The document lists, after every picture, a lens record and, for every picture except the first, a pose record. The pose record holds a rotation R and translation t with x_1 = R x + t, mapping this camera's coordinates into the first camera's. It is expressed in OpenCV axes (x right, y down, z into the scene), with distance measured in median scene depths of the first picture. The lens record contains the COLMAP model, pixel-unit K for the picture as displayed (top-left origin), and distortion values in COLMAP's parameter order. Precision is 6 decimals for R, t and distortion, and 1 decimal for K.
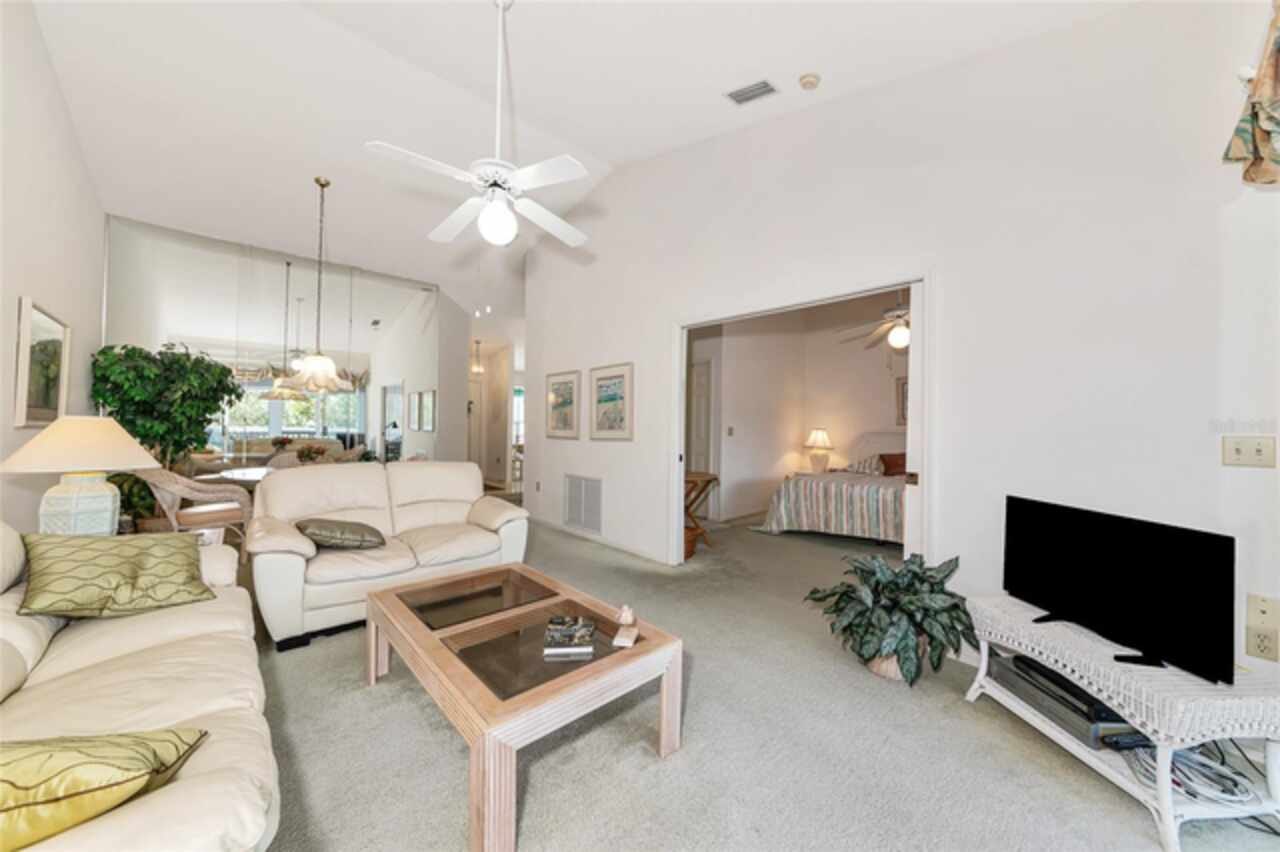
lens RADIAL K [[452.3, 0, 637.0], [0, 452.3, 412.8], [0, 0, 1]] dist [-0.000338, 0.000002]
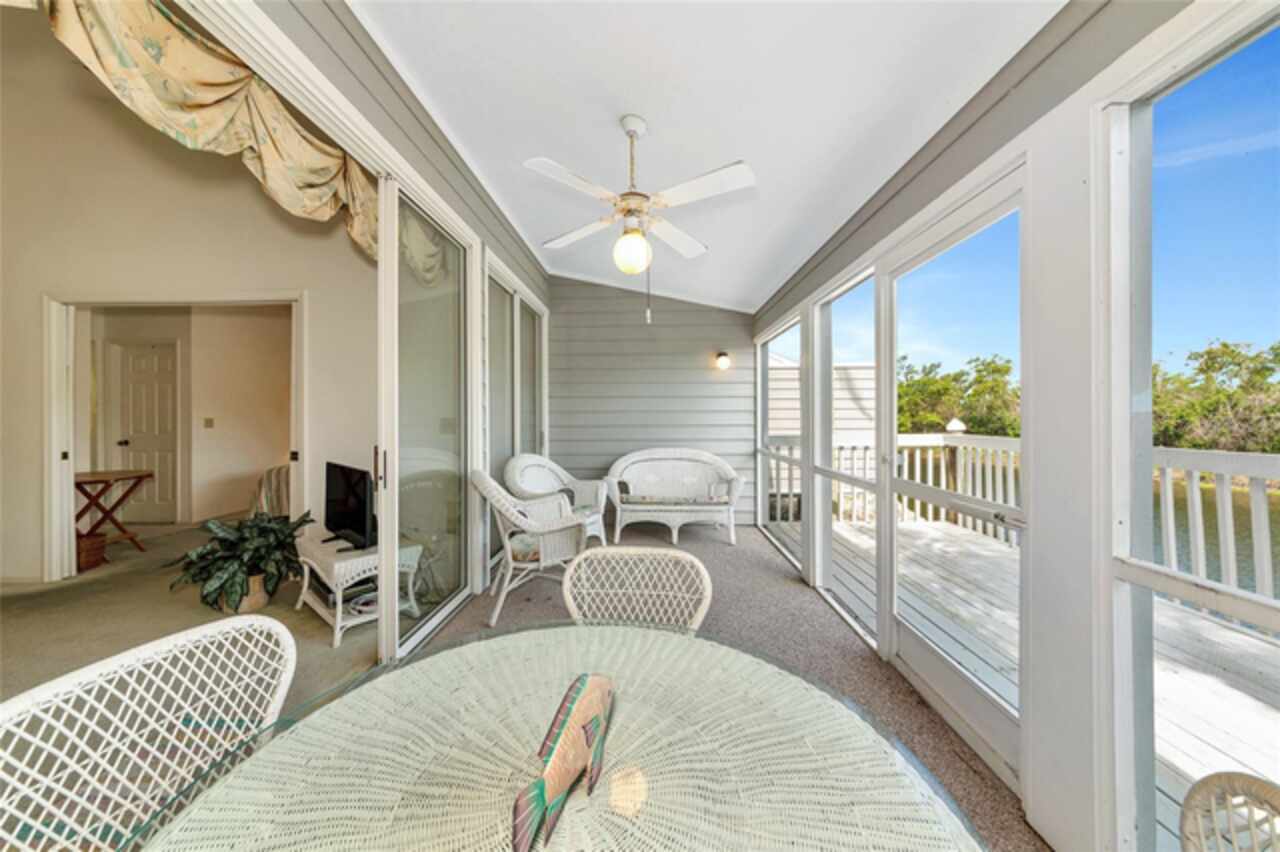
lens RADIAL K [[452.3, 0, 637.0], [0, 452.3, 412.8], [0, 0, 1]] dist [-0.000338, 0.000002]
pose [[0.706665, -0.012444, 0.707438, 0.264149], [-0.005287, 0.999725, 0.022867, -0.007261], [-0.707528, -0.019900, 0.706405, -0.390313]]
